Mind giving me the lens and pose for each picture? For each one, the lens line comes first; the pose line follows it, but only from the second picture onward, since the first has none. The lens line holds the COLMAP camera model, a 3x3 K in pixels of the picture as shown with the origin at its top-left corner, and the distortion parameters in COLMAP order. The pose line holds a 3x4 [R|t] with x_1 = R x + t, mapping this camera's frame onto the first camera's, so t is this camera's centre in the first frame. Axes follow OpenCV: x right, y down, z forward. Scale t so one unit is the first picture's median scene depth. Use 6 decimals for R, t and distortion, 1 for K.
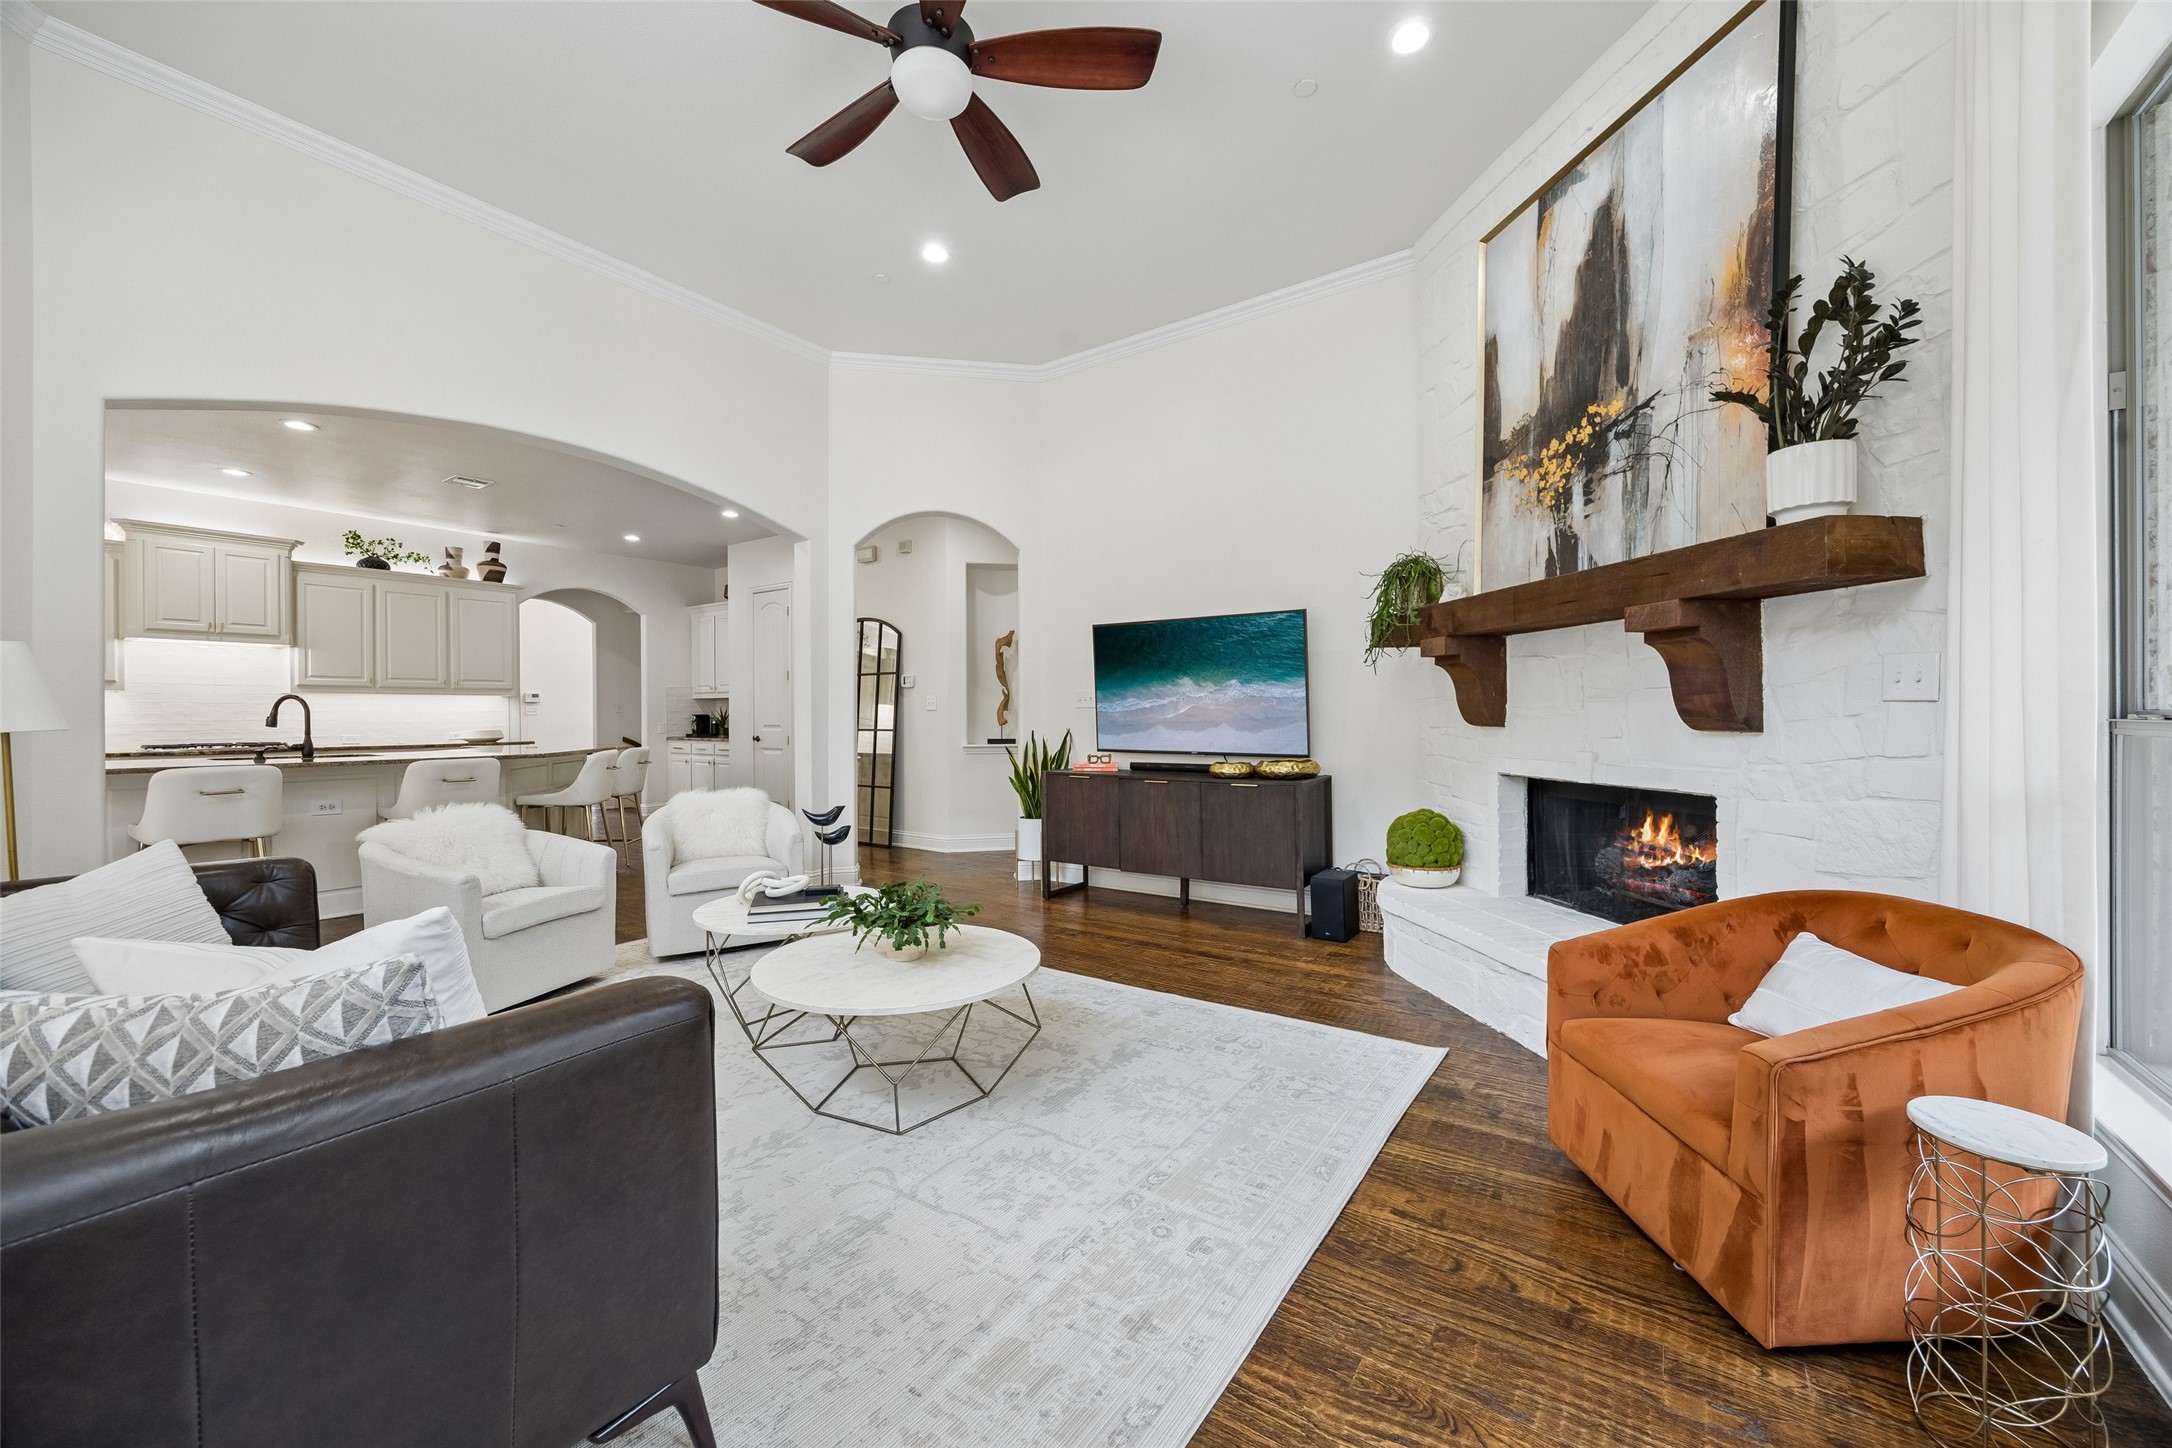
lens RADIAL K [[833.6, 0, 1100.3], [0, 833.6, 720.3], [0, 0, 1]] dist [-0.001204, -0.000374]
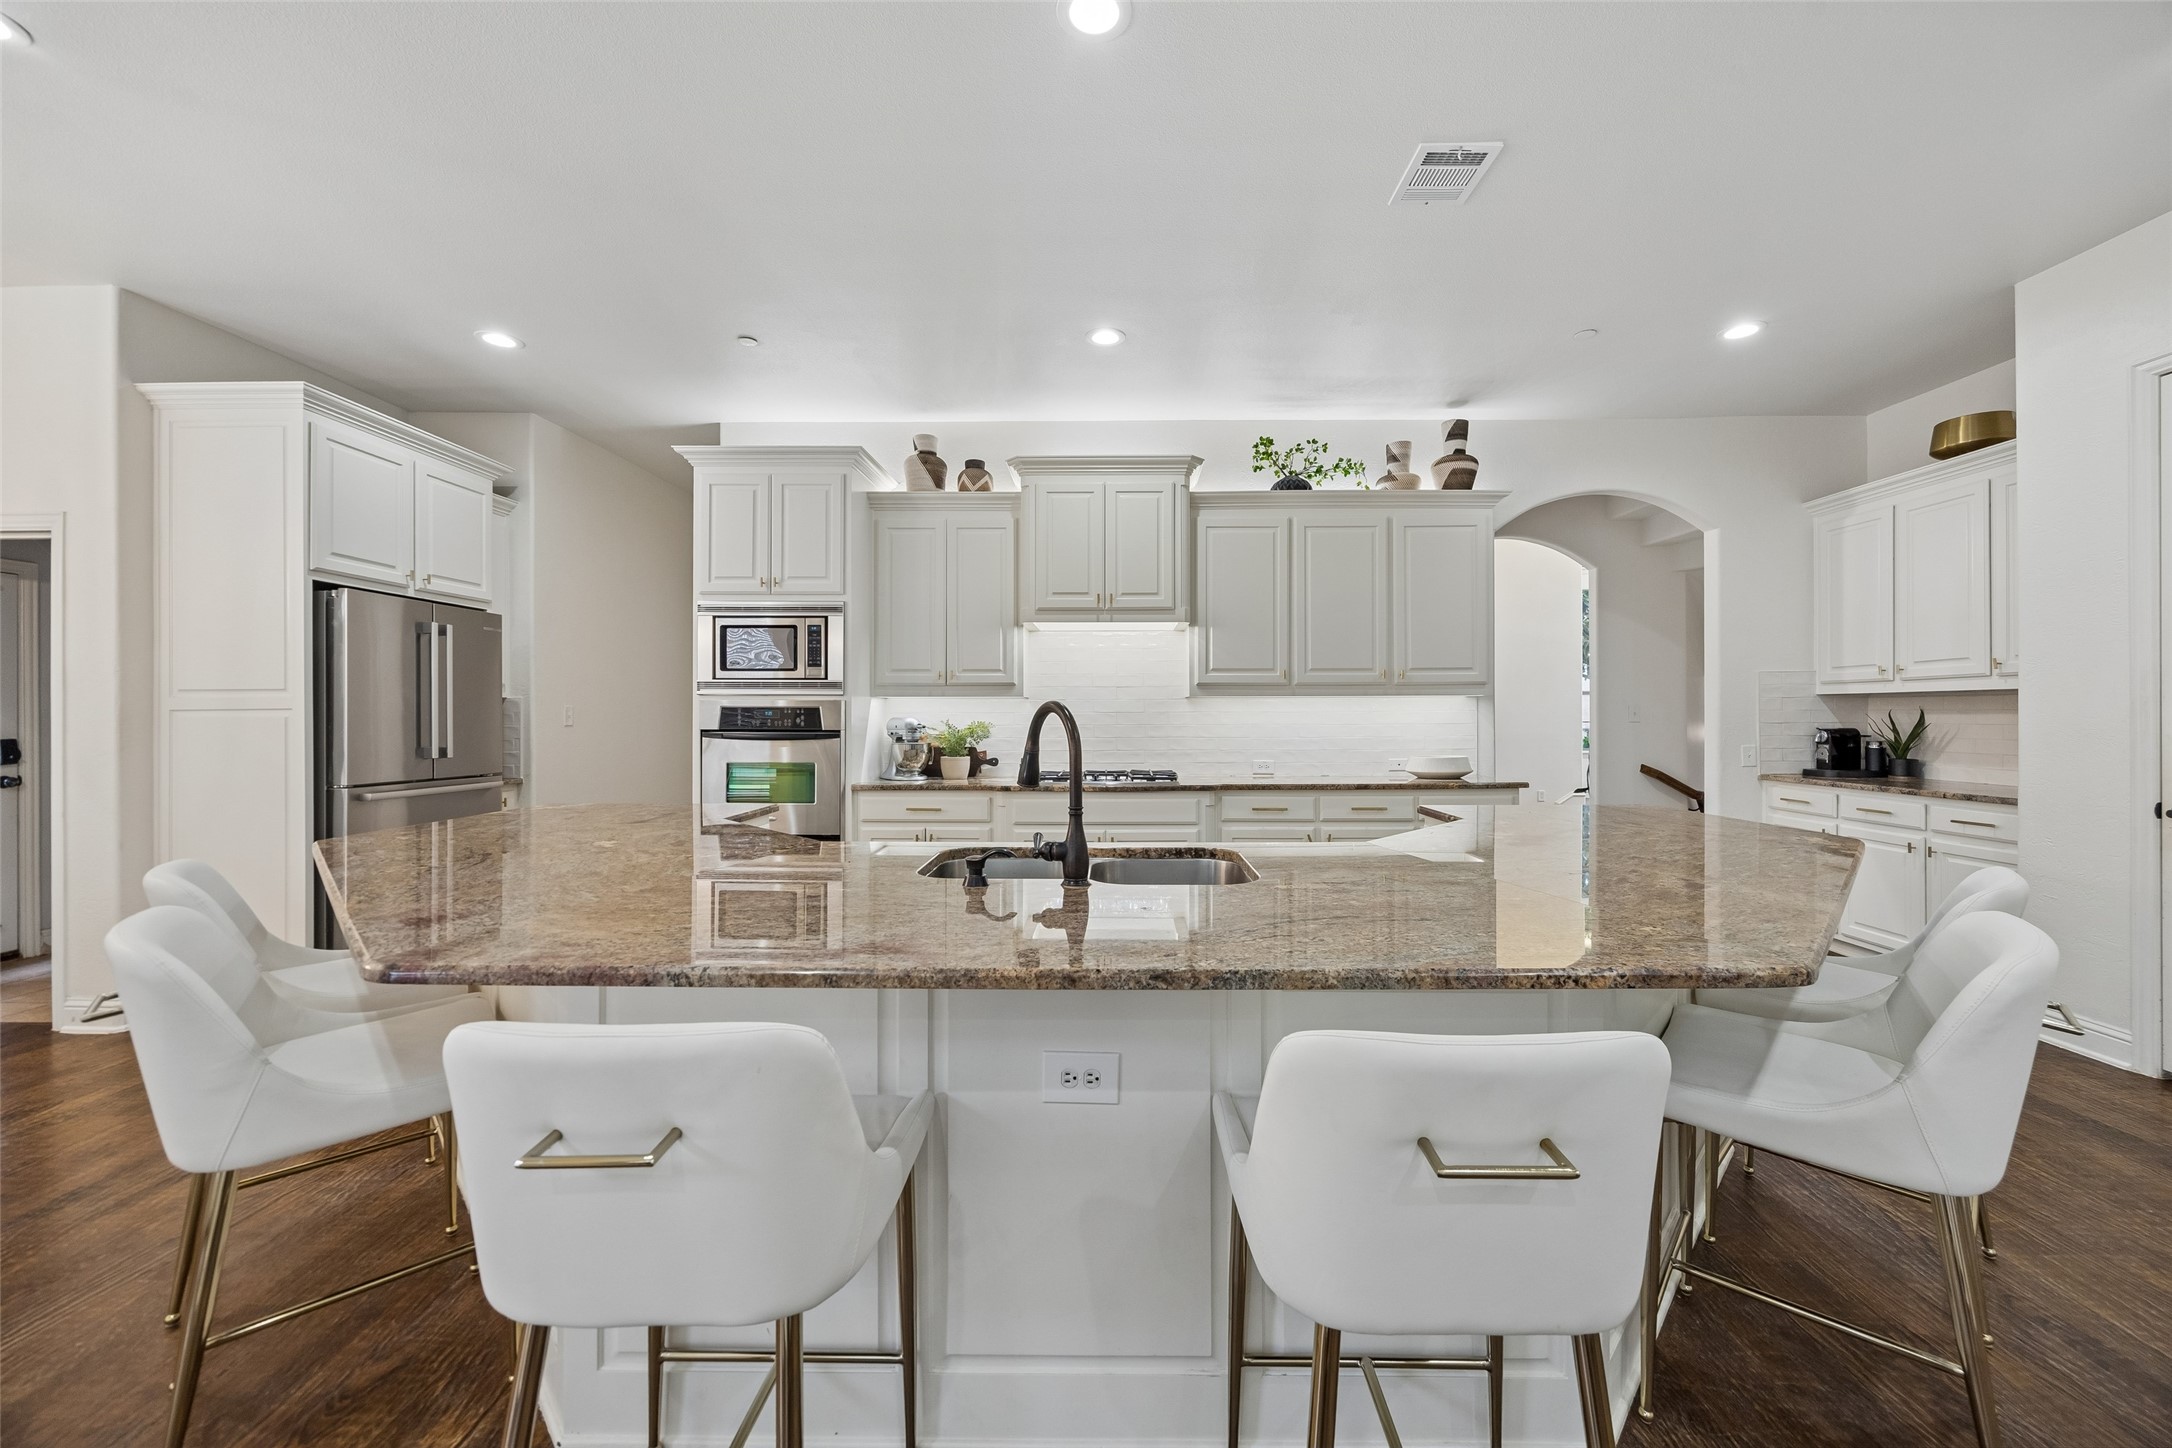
lens RADIAL K [[833.6, 0, 1123.3], [0, 833.6, 716.5], [0, 0, 1]] dist [-0.001204, -0.000374]
pose [[0.573949, -0.000079, -0.818891, -0.434359], [-0.003381, 0.999991, -0.002466, -0.015080], [0.818884, 0.004184, 0.573944, 0.539705]]
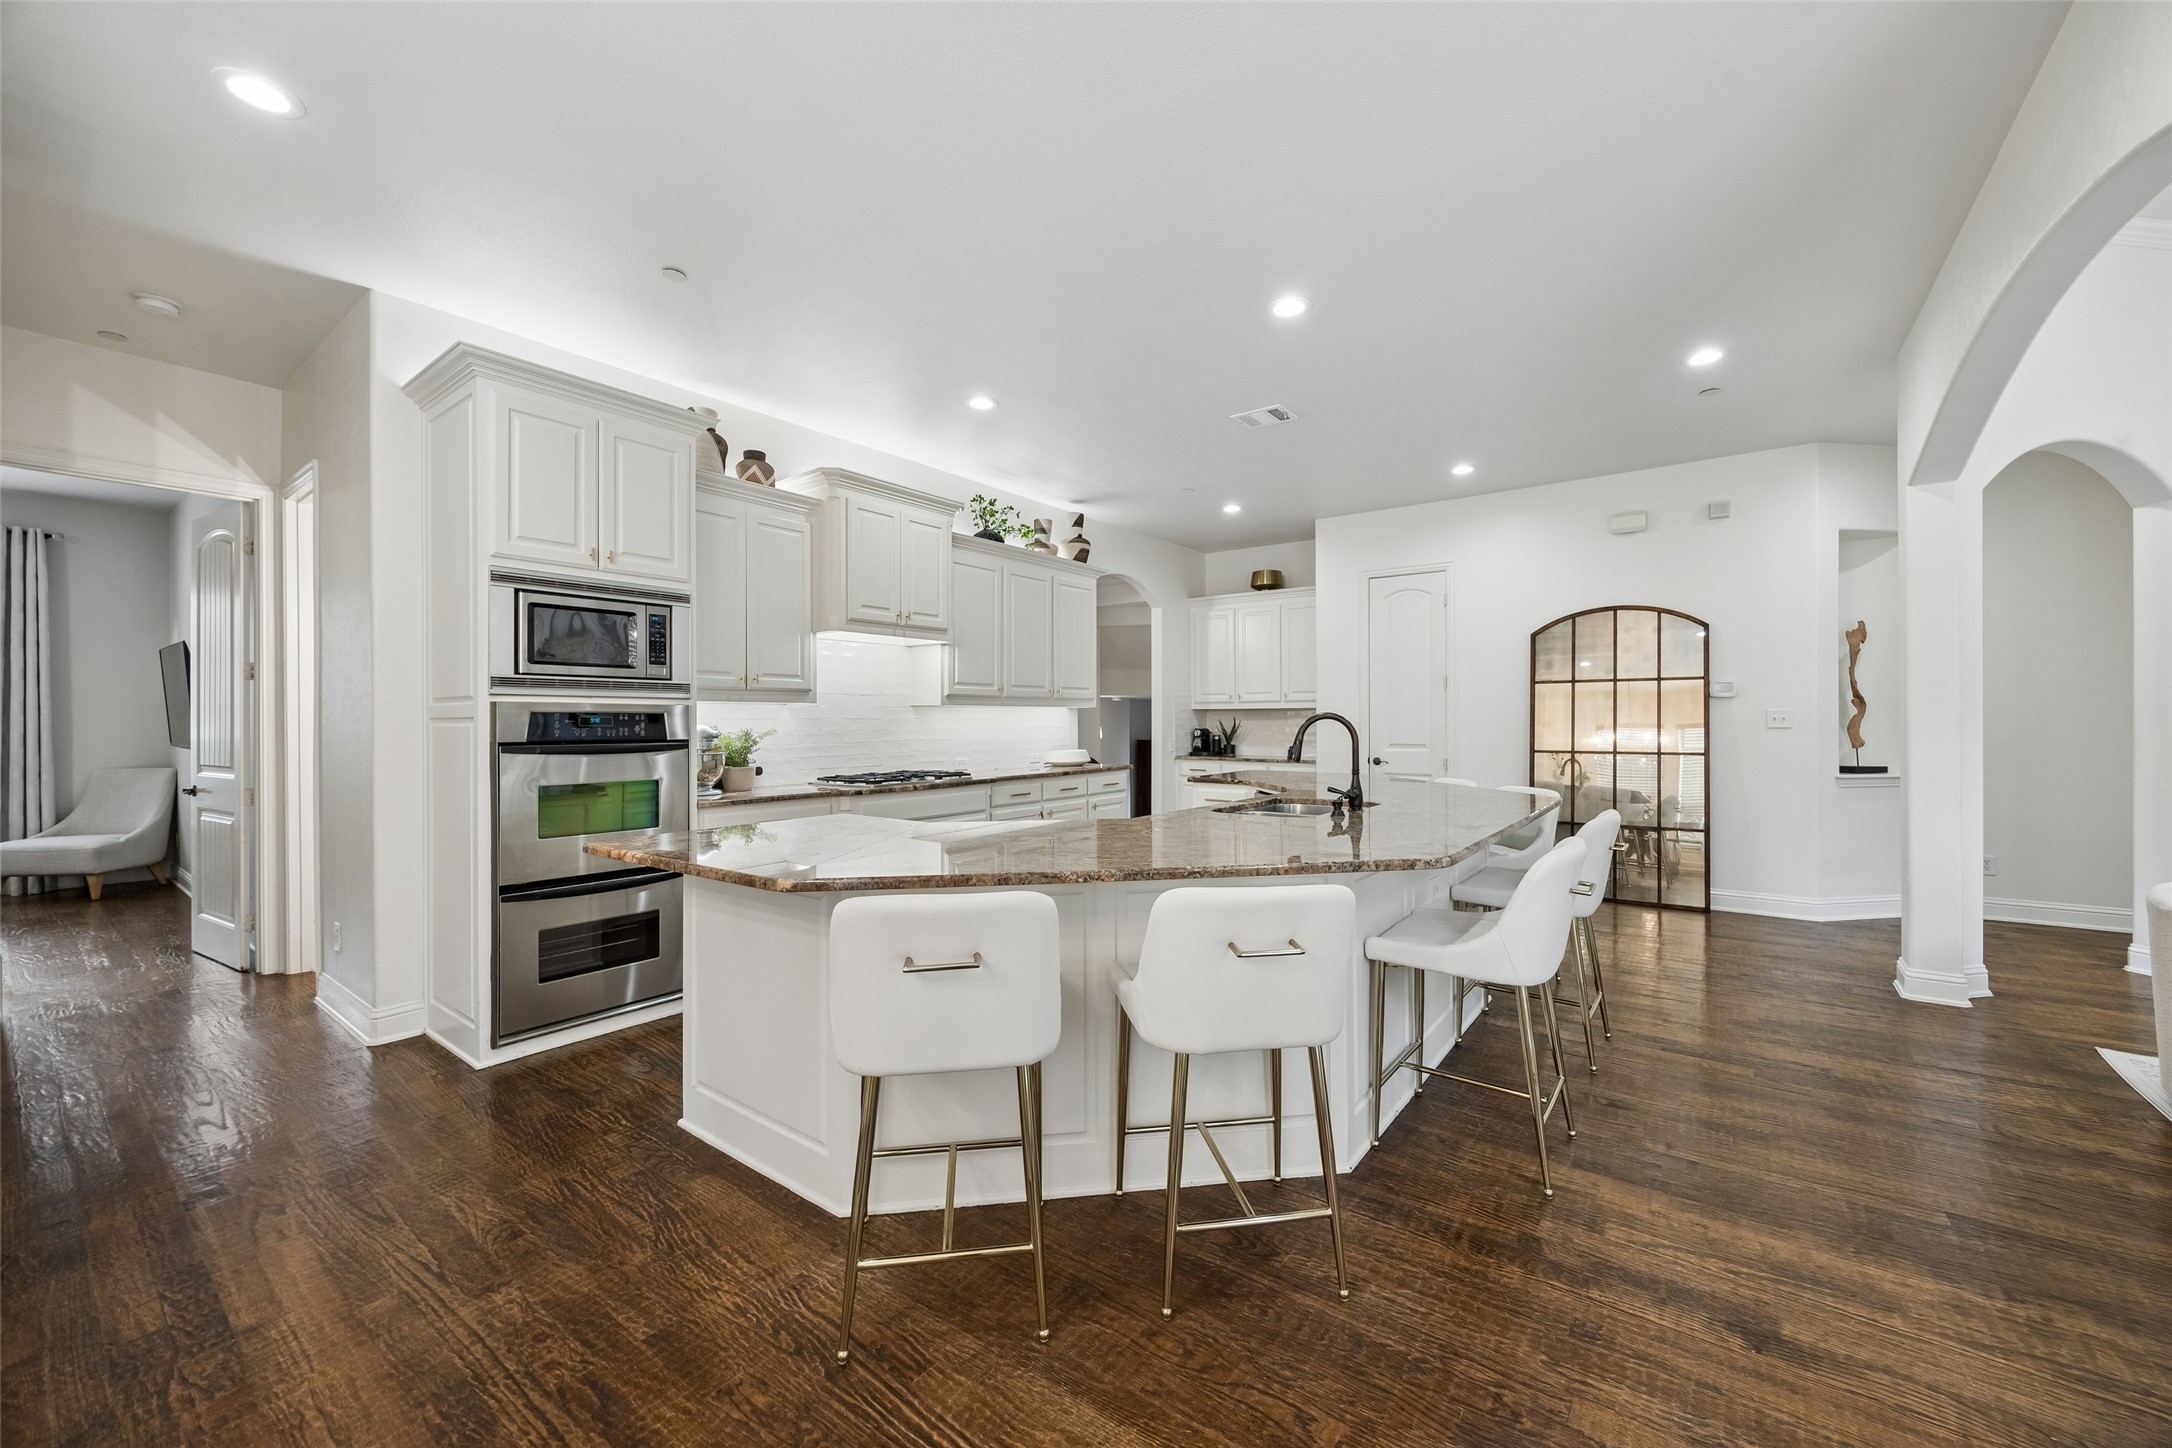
lens RADIAL K [[833.6, 0, 1085.5], [0, 833.6, 721.3], [0, 0, 1]] dist [-0.001204, -0.000374]
pose [[0.999693, -0.001202, -0.024760, -0.760257], [0.001113, 0.999993, -0.003617, -0.015296], [0.024764, 0.003588, 0.999687, 0.229643]]
